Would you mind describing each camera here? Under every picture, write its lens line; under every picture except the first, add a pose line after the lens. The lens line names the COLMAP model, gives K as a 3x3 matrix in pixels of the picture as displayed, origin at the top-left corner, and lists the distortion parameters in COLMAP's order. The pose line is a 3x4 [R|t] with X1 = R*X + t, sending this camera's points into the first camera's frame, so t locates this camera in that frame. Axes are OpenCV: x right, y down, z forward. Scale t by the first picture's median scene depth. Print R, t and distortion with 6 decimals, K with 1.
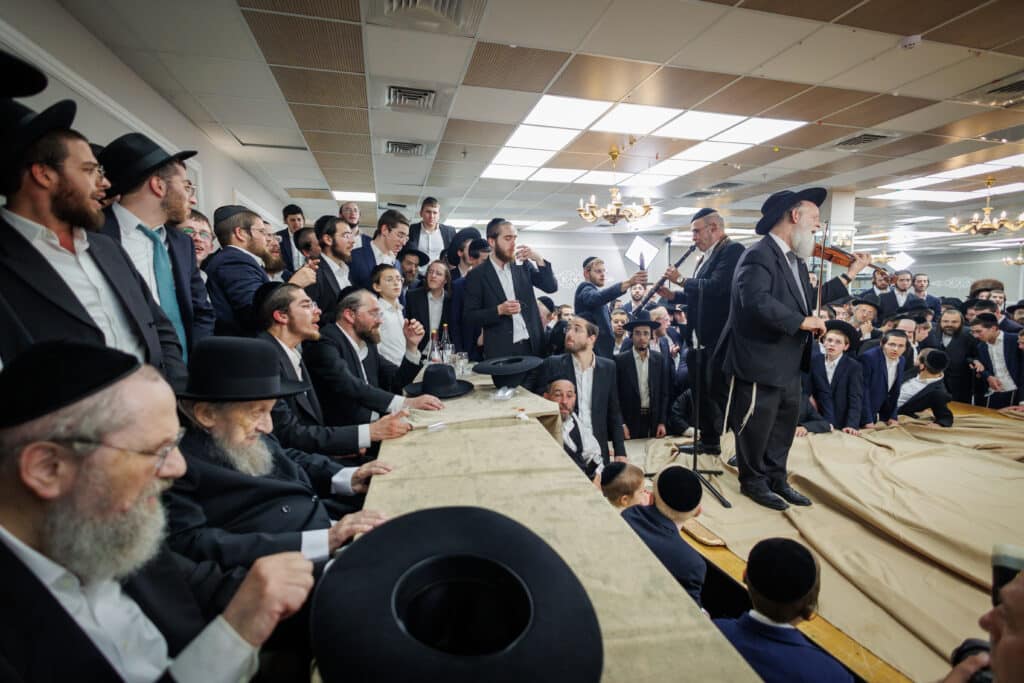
lens RADIAL K [[469.6, 0, 511.8], [0, 469.6, 330.8], [0, 0, 1]] dist [0.019330, -0.013317]
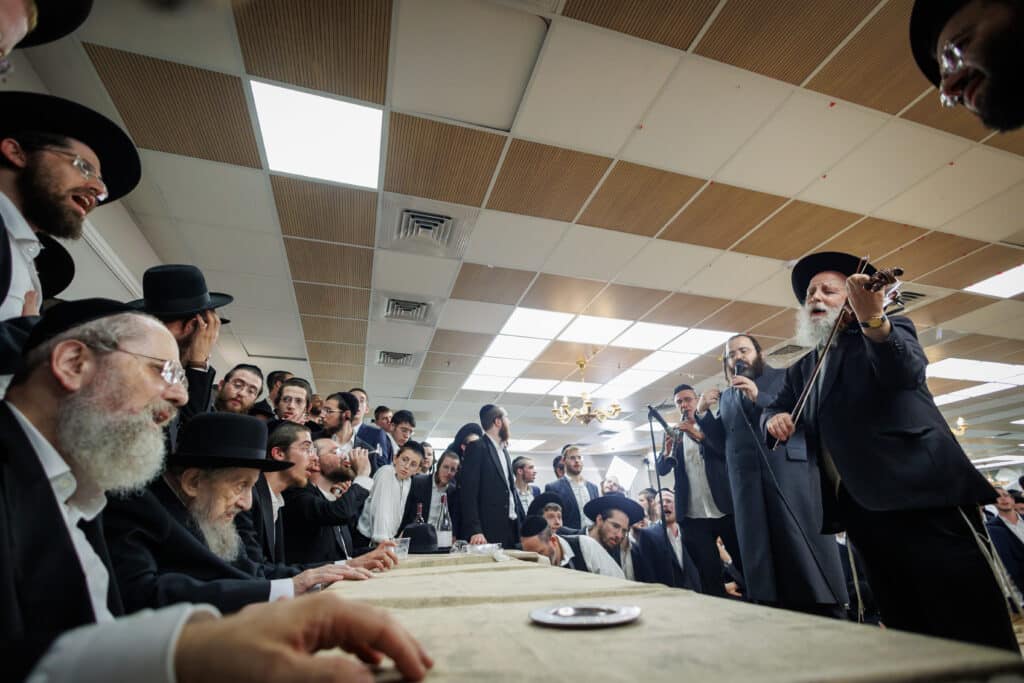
lens RADIAL K [[469.6, 0, 511.8], [0, 469.6, 330.8], [0, 0, 1]] dist [0.019330, -0.013317]
pose [[0.999014, -0.001417, 0.044372, 0.001194], [0.022381, 0.879264, -0.475809, 0.104430], [-0.038340, 0.476333, 0.878429, -0.025103]]
